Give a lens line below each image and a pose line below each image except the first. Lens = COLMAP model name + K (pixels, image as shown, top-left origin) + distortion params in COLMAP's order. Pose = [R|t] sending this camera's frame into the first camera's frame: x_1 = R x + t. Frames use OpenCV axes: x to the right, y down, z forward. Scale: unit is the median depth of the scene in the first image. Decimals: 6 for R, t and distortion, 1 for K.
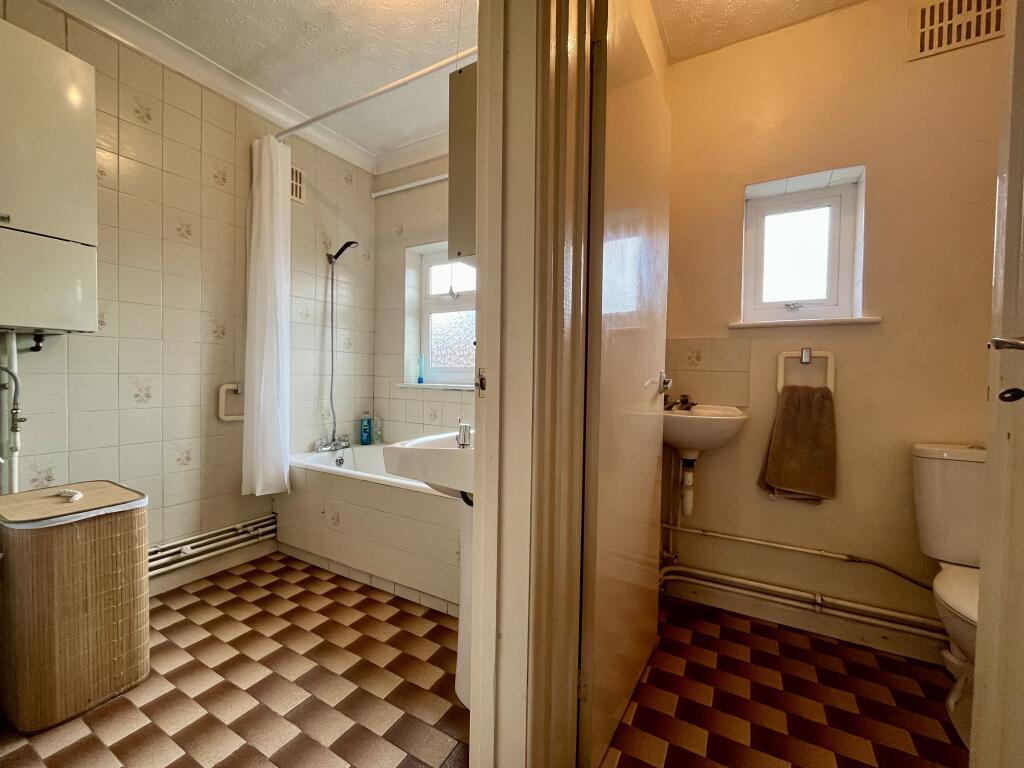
lens RADIAL K [[416.8, 0, 510.0], [0, 416.8, 385.2], [0, 0, 1]] dist [-0.001896, 0.000141]
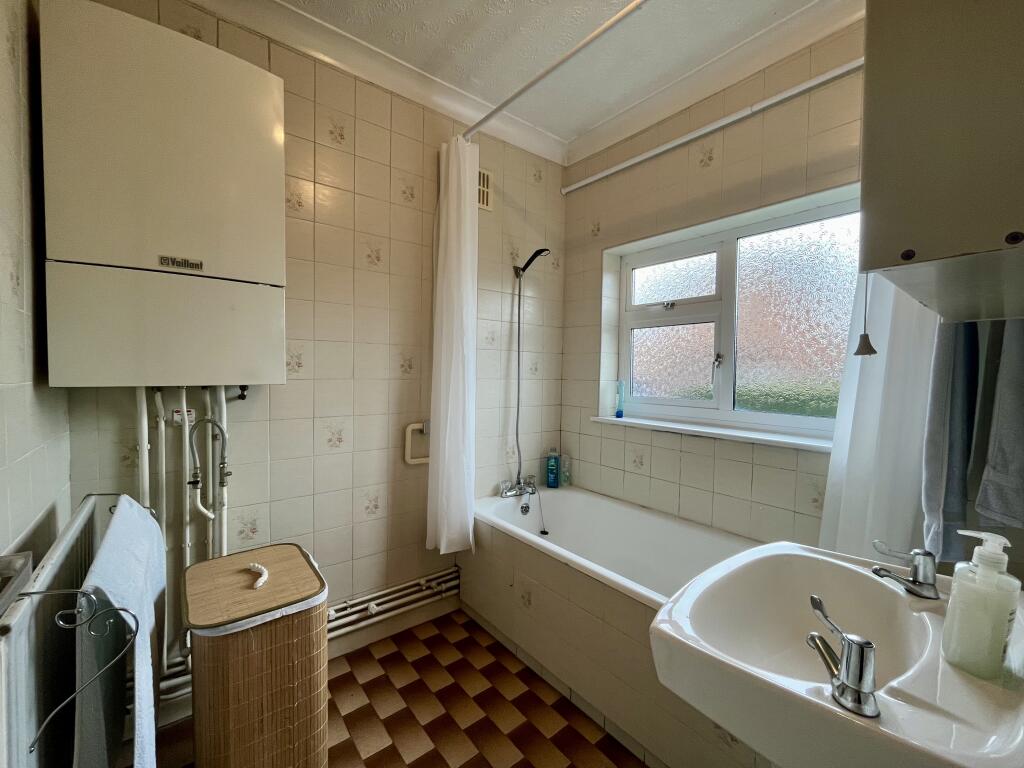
lens RADIAL K [[416.8, 0, 513.2], [0, 416.8, 385.6], [0, 0, 1]] dist [-0.001896, 0.000141]
pose [[0.931826, 0.011997, -0.362707, -0.155944], [-0.010238, 0.999925, 0.006769, -0.093234], [0.362761, -0.002594, 0.931879, 0.245235]]
